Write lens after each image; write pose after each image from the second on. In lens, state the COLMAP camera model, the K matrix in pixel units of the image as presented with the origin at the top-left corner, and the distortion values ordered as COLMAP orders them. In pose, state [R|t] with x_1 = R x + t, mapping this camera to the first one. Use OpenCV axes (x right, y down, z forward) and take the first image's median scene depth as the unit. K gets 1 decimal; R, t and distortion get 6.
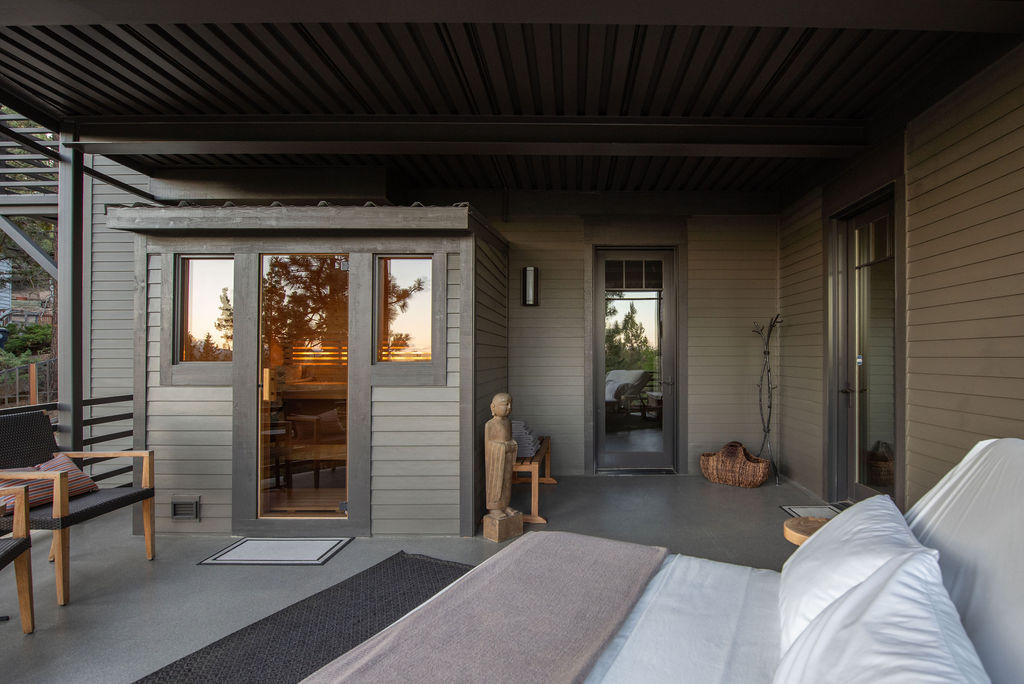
lens RADIAL K [[479.9, 0, 515.5], [0, 479.9, 351.9], [0, 0, 1]] dist [-0.017372, -0.001464]
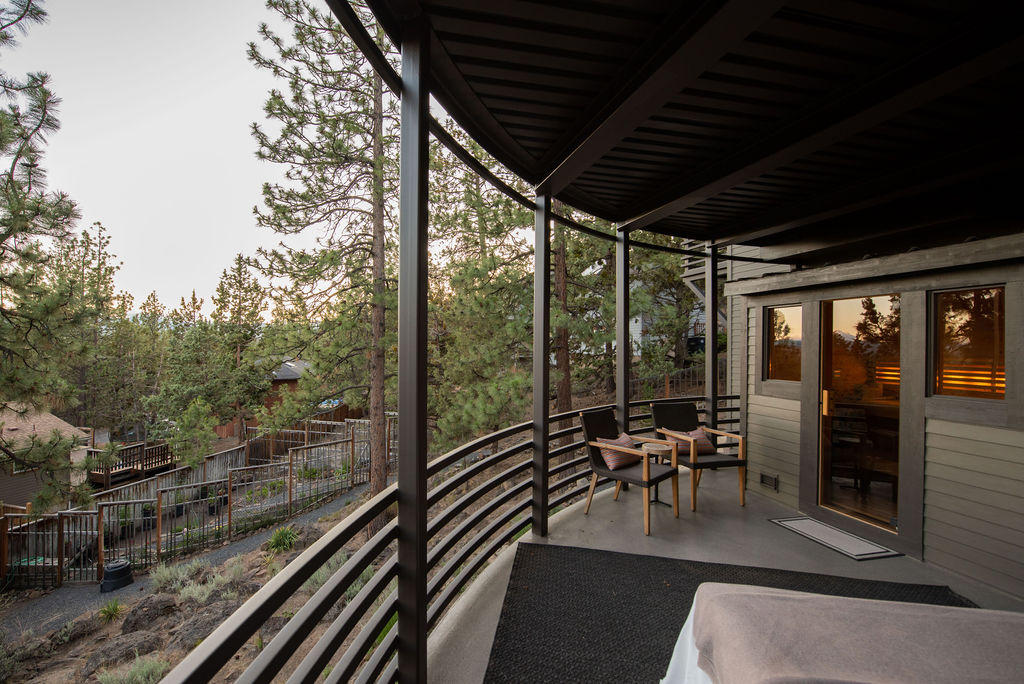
lens RADIAL K [[479.9, 0, 514.0], [0, 479.9, 335.3], [0, 0, 1]] dist [-0.017372, -0.001464]
pose [[0.300542, 0.015804, -0.953638, 0.456050], [-0.006498, 0.999873, 0.014523, -0.129992], [0.953747, 0.001832, 0.300606, -0.180512]]
